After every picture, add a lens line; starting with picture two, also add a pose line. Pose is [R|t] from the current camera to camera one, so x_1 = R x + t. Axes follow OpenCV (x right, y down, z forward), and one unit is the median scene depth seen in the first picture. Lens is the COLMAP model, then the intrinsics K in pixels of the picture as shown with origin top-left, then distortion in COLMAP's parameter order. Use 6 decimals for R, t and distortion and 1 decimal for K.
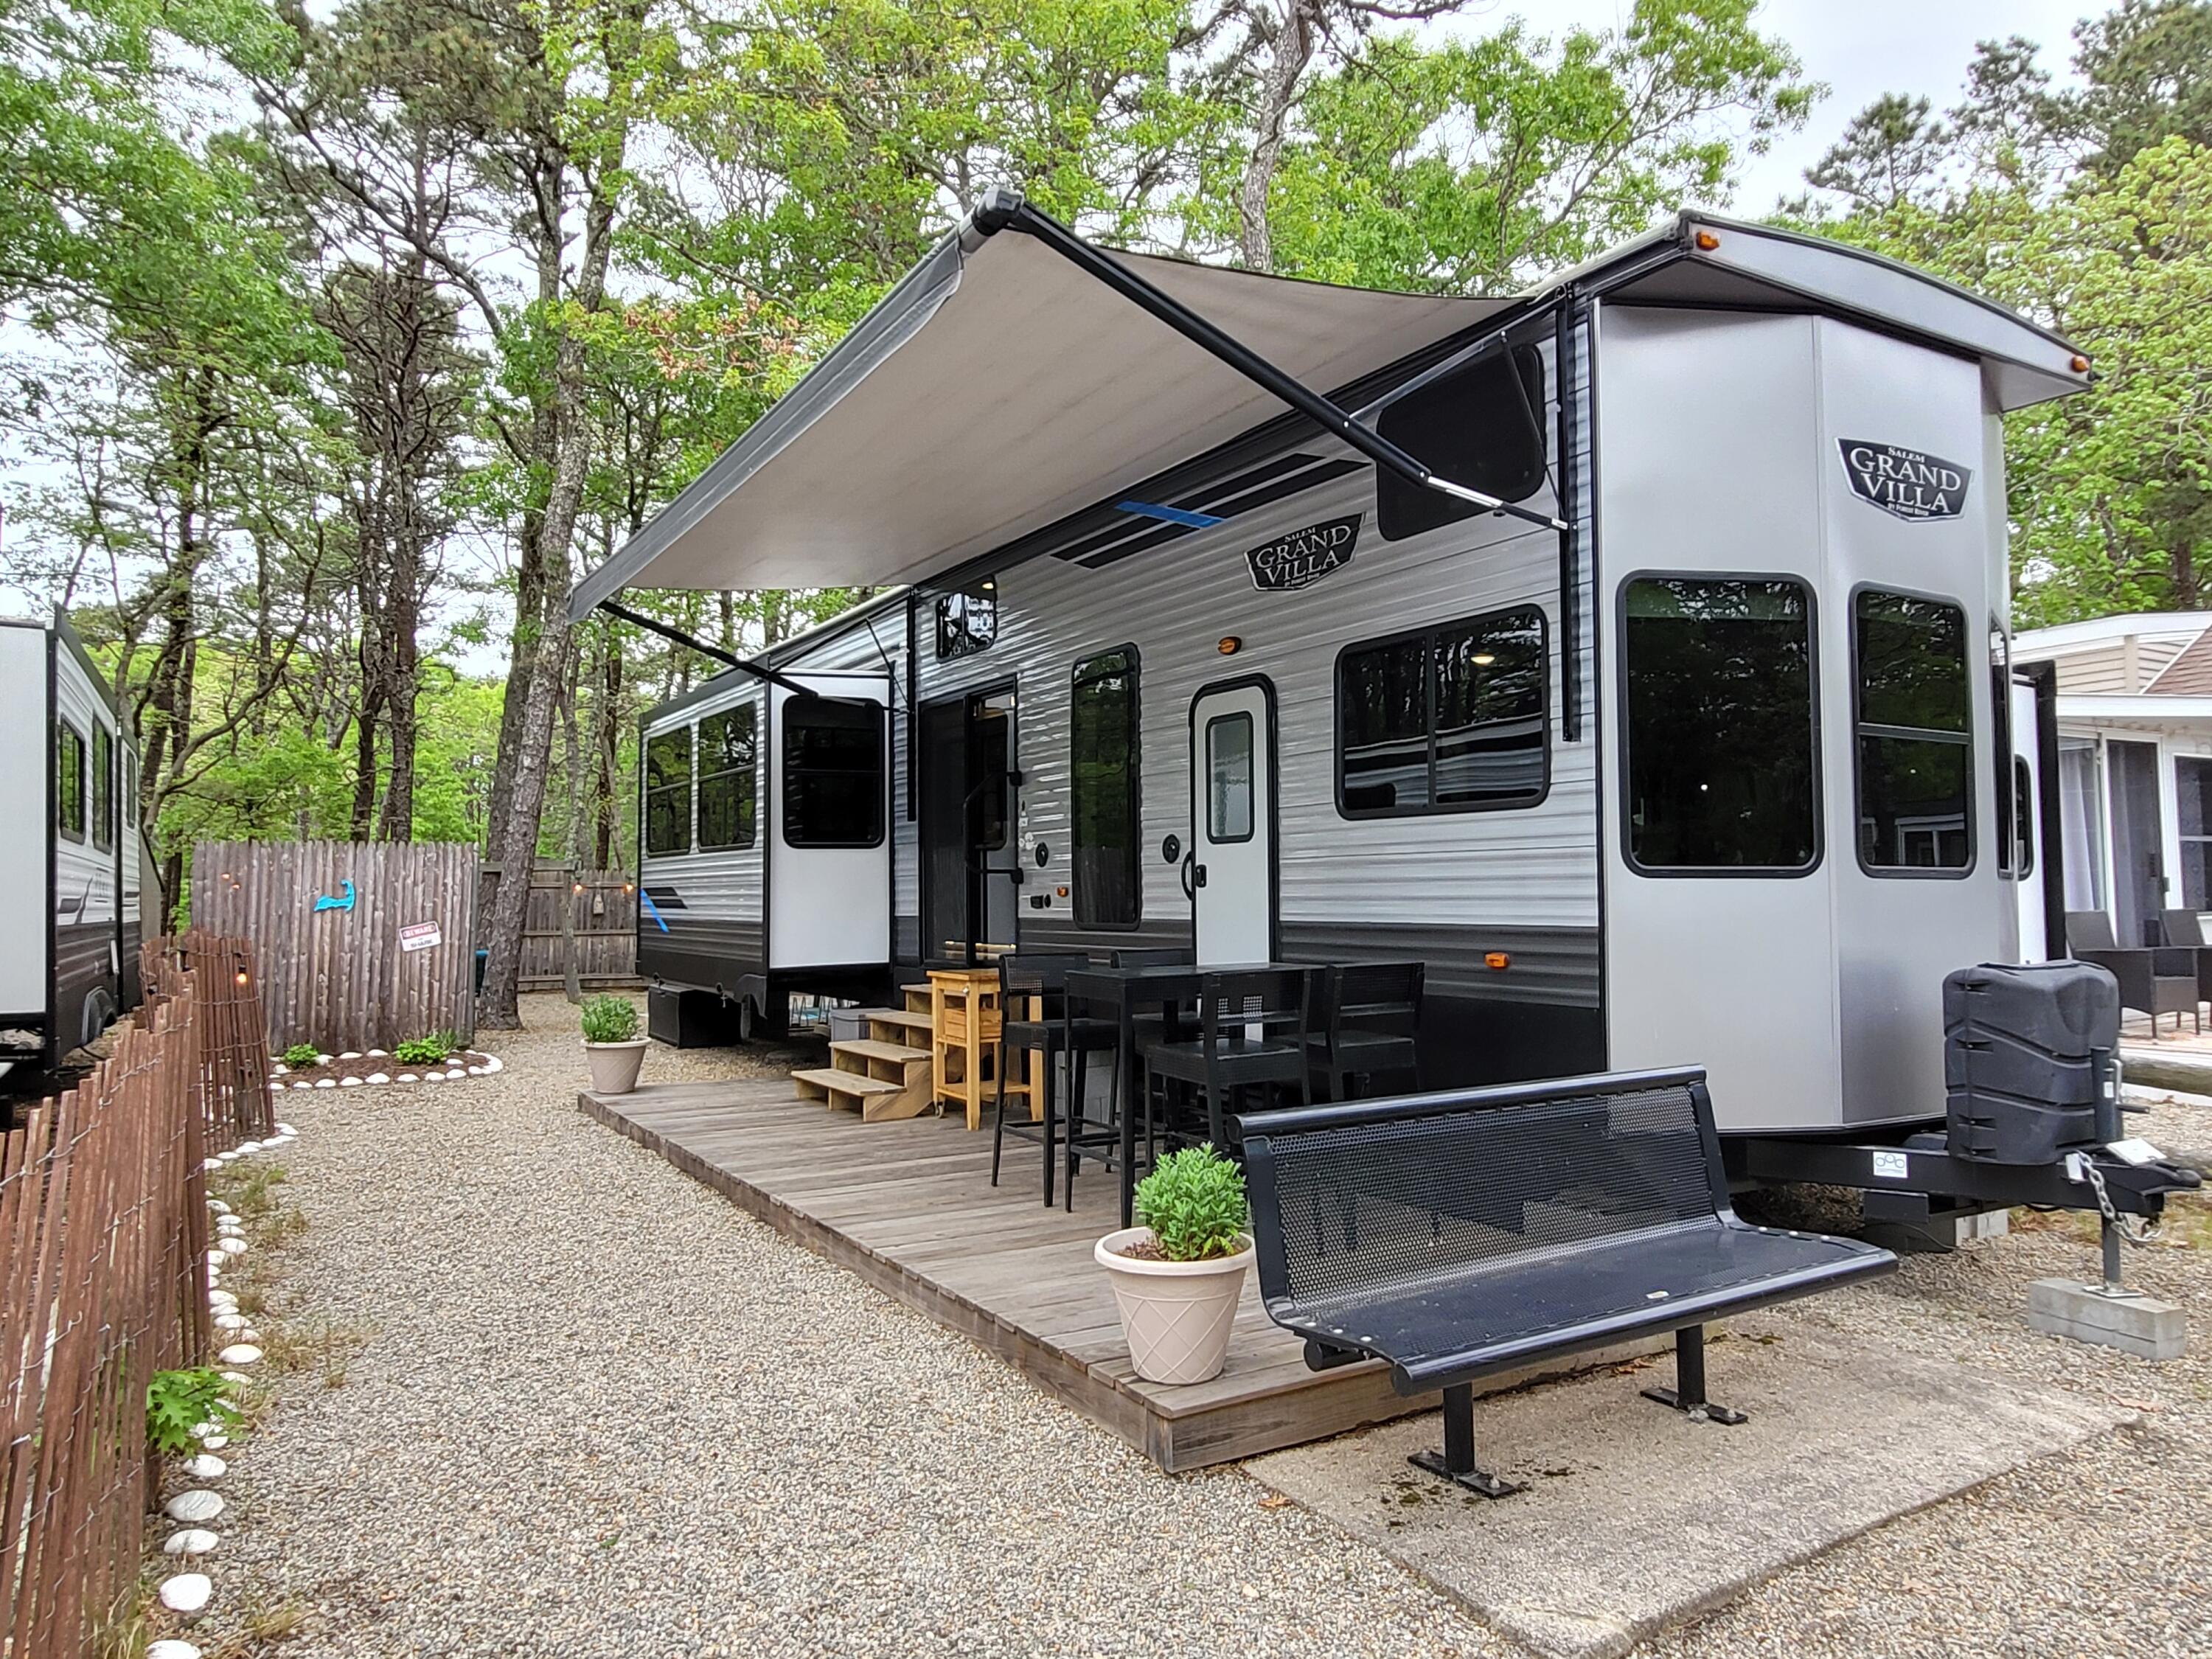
lens RADIAL K [[1448.4, 0, 1112.6], [0, 1448.4, 822.5], [0, 0, 1]] dist [0.001120, 0.001515]
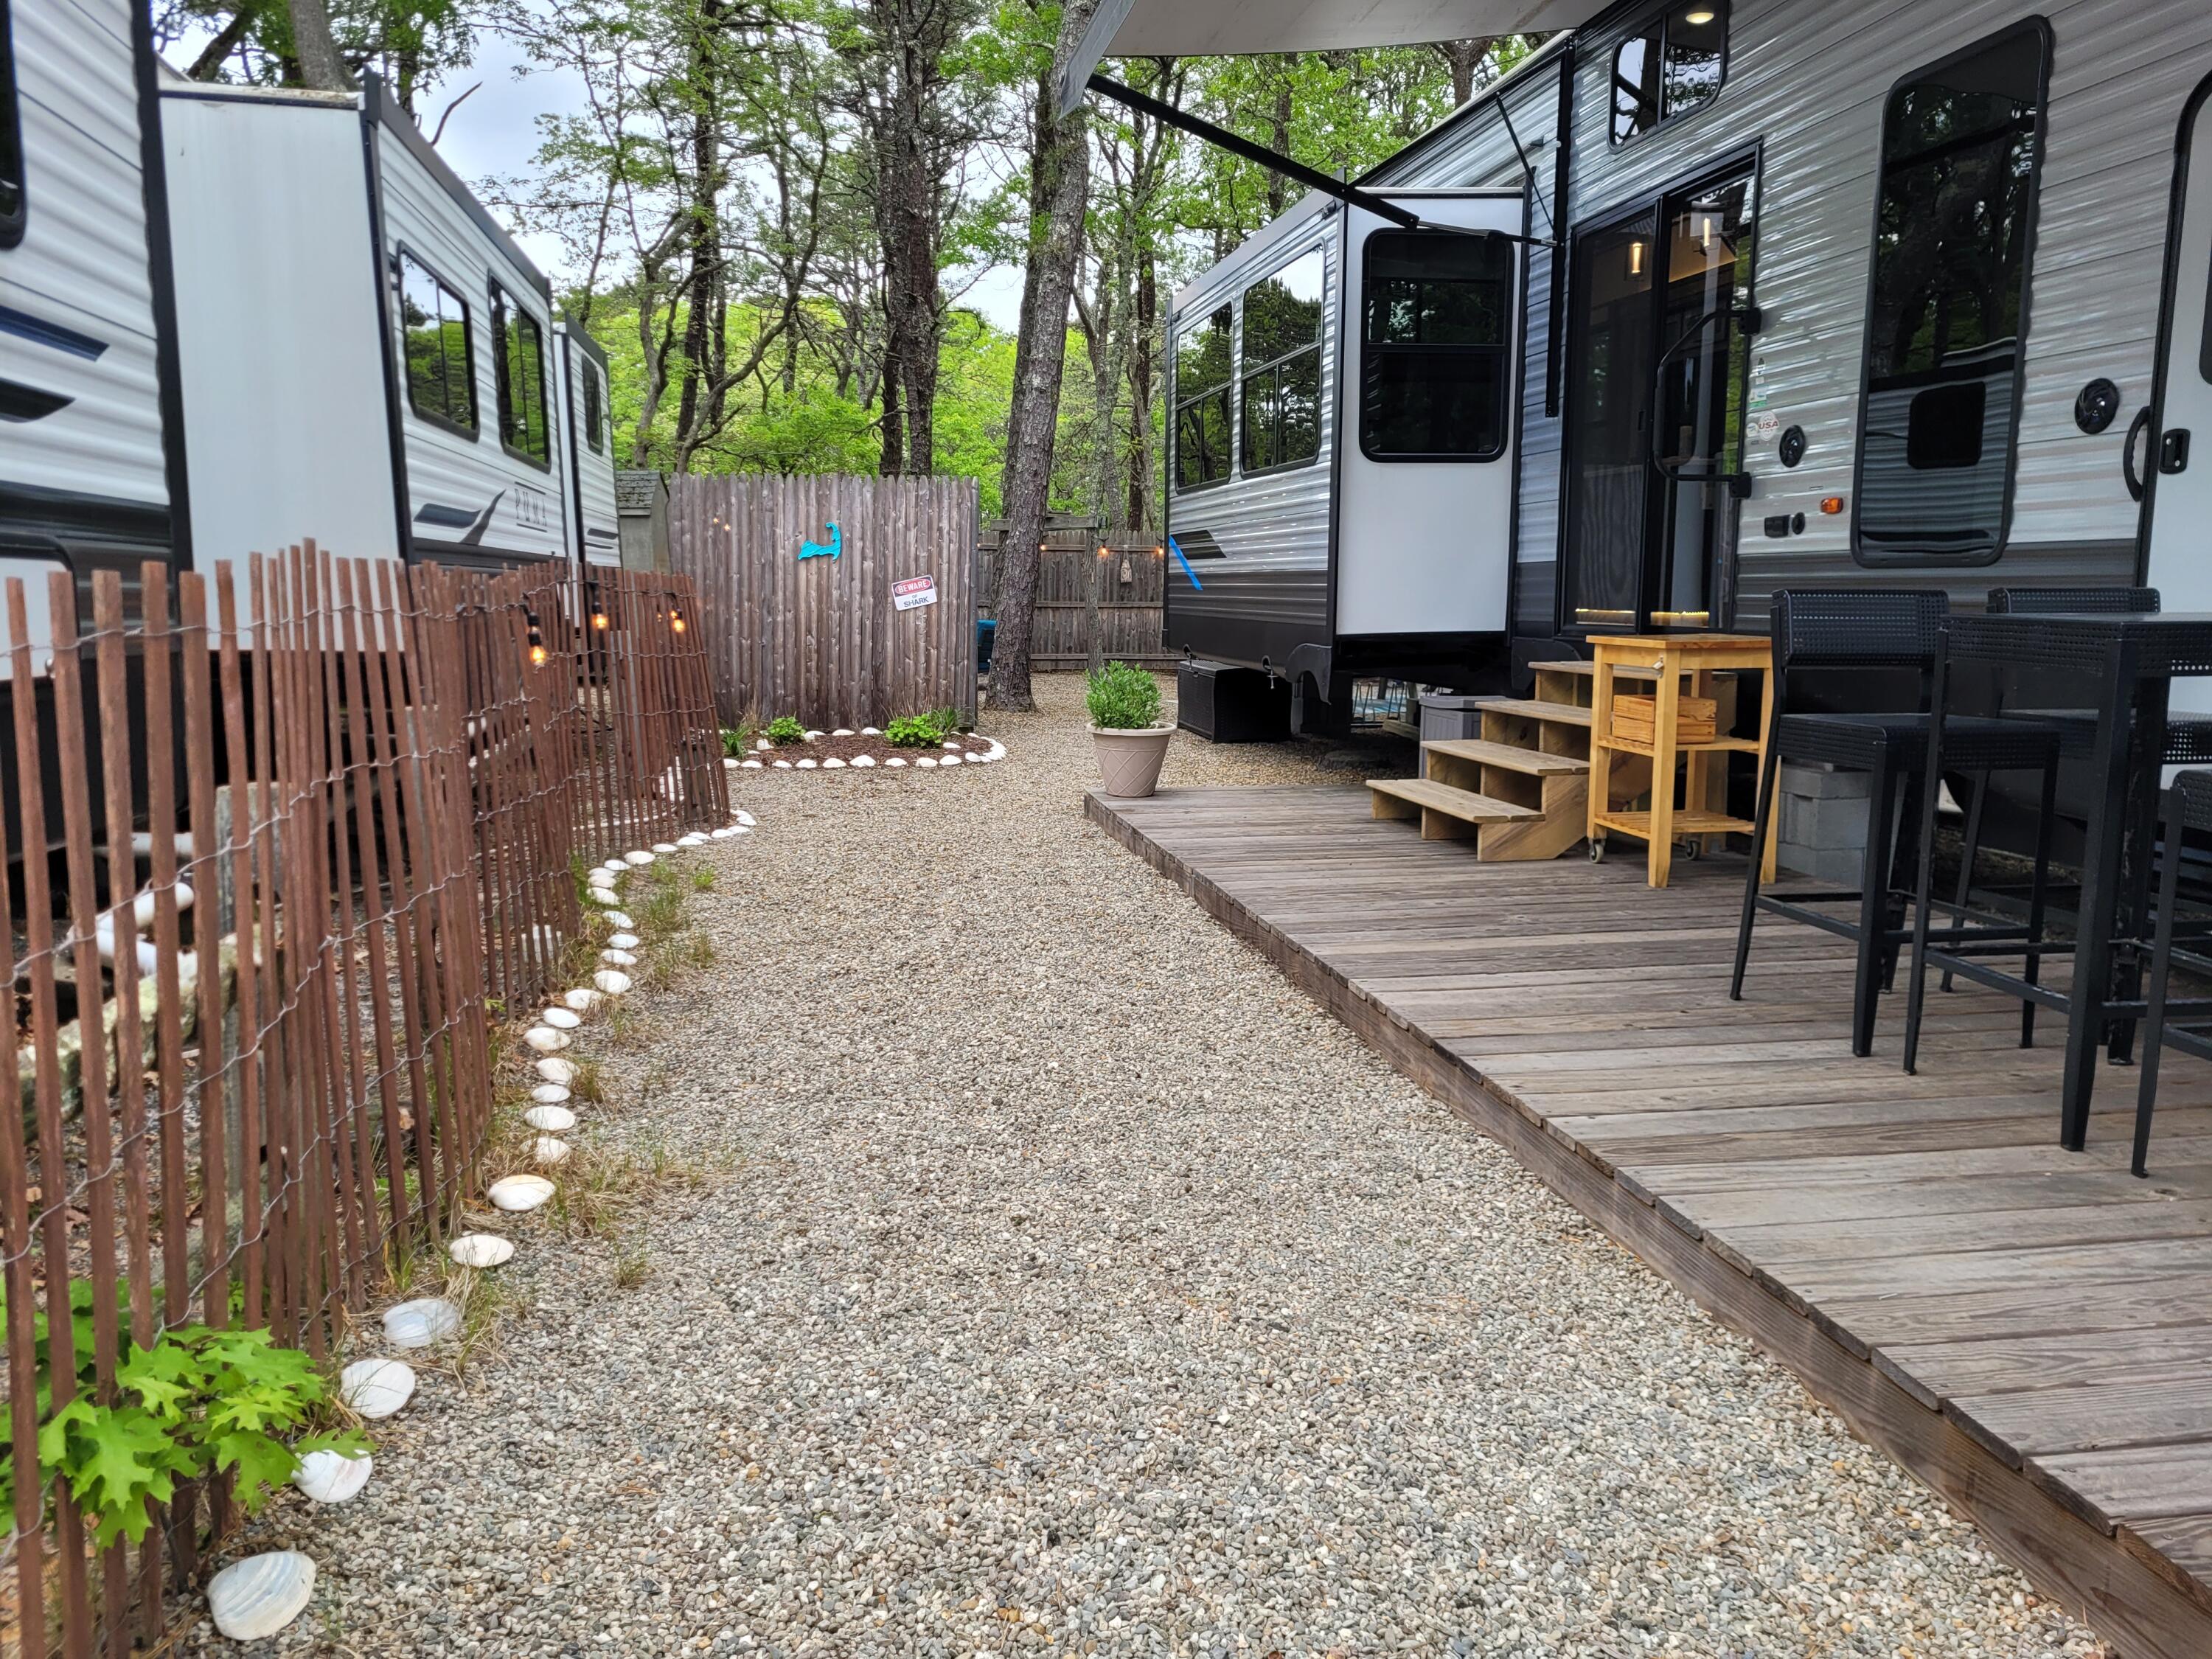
lens RADIAL K [[1622.8, 0, 1107.1], [0, 1622.8, 882.8], [0, 0, 1]] dist [0.013265, -0.000691]
pose [[0.936616, 0.073934, -0.342467, -0.058225], [0.007532, 0.973006, 0.230658, 0.033574], [0.350275, -0.218617, 0.910776, 0.201587]]
